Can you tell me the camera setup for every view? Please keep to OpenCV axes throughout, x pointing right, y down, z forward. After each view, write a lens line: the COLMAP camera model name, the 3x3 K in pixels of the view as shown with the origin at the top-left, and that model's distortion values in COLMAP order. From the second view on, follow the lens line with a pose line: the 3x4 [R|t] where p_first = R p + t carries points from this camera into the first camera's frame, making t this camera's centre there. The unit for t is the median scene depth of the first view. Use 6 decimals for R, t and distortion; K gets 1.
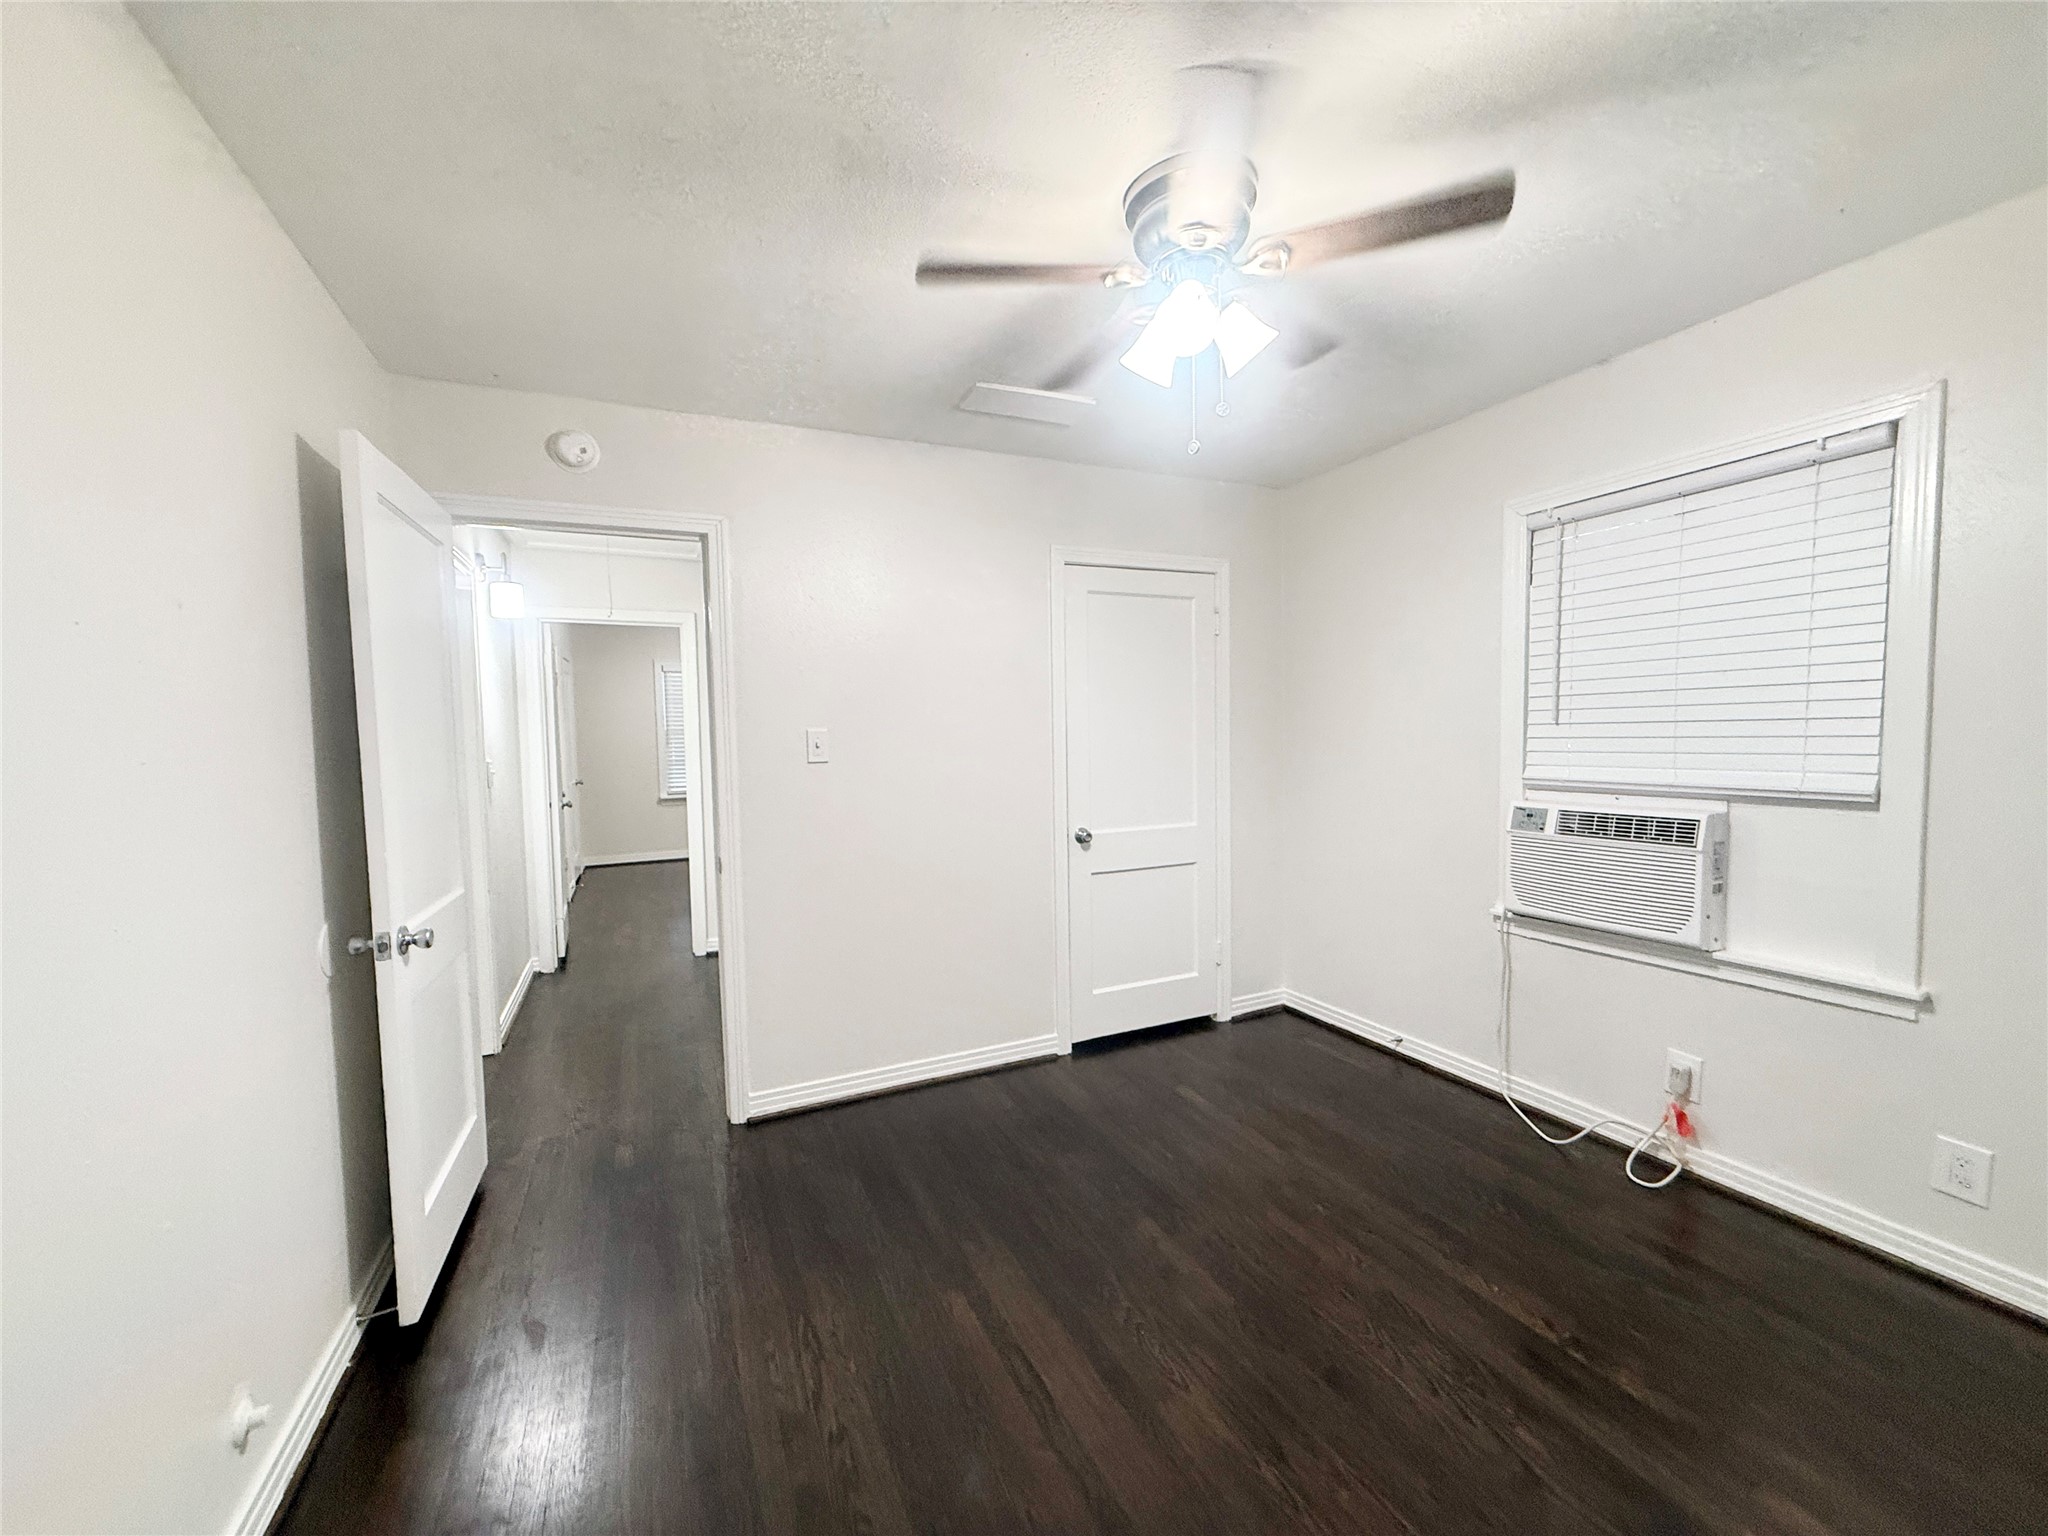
lens RADIAL K [[815.7, 0, 1023.6], [0, 815.7, 778.0], [0, 0, 1]] dist [0.000109, -0.000418]
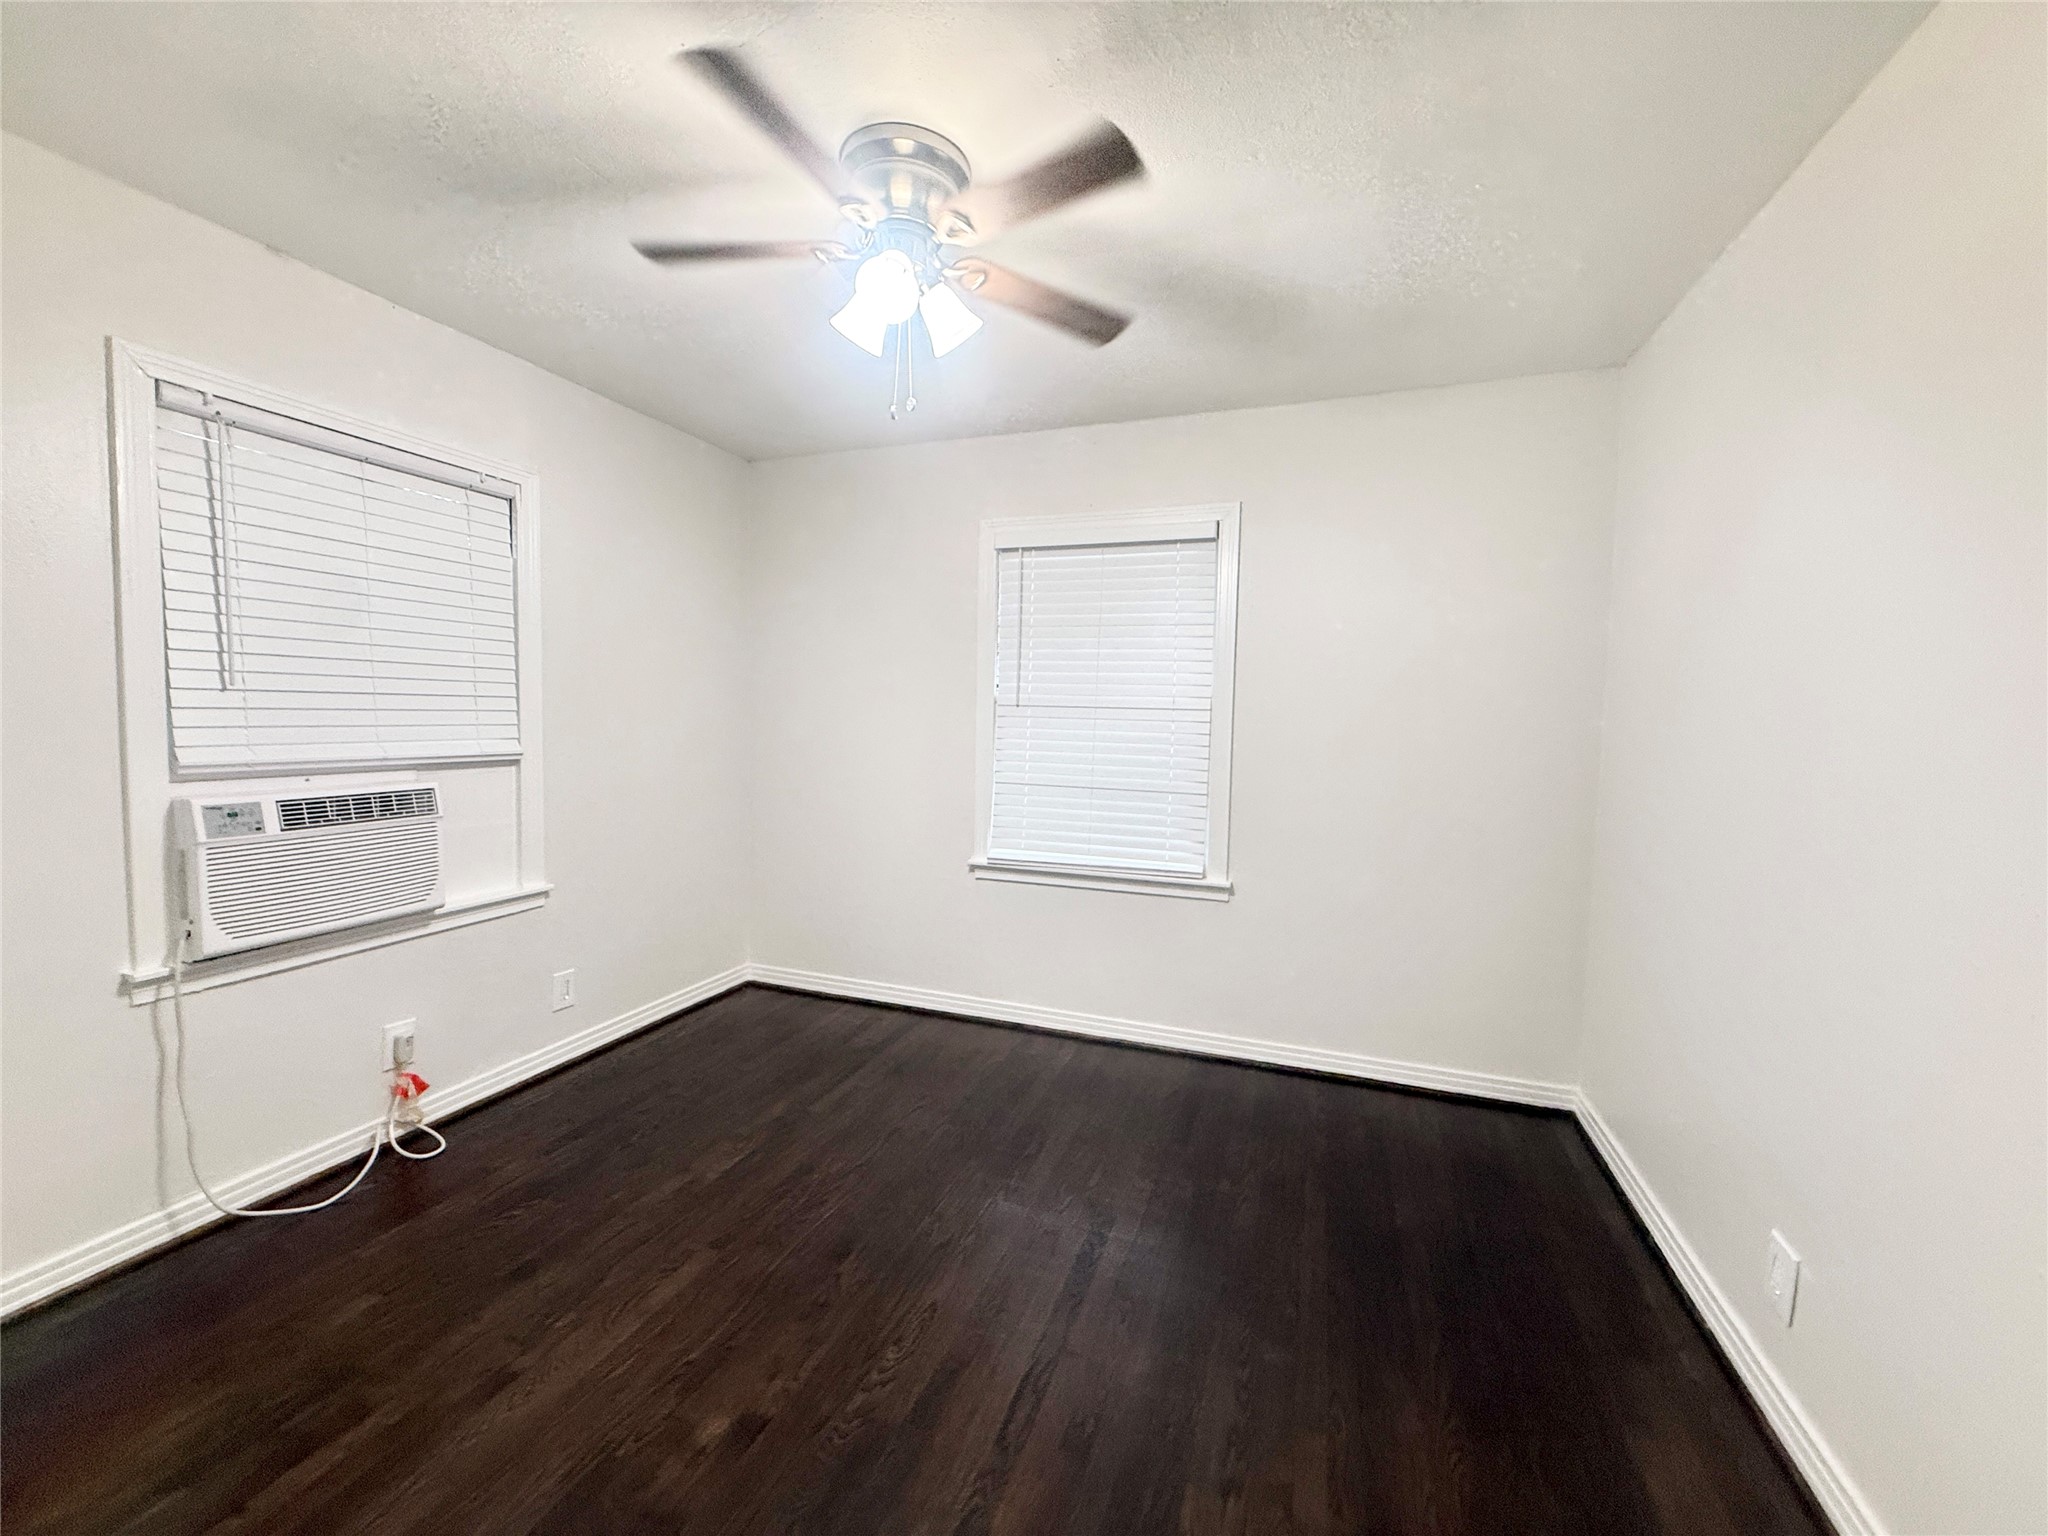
lens RADIAL K [[815.7, 0, 1021.3], [0, 815.7, 768.1], [0, 0, 1]] dist [0.000109, -0.000418]
pose [[-0.705197, -0.045024, 0.707581, -0.416463], [0.028952, 0.995321, 0.092187, -0.045490], [-0.708421, 0.085496, -0.700593, 1.077810]]
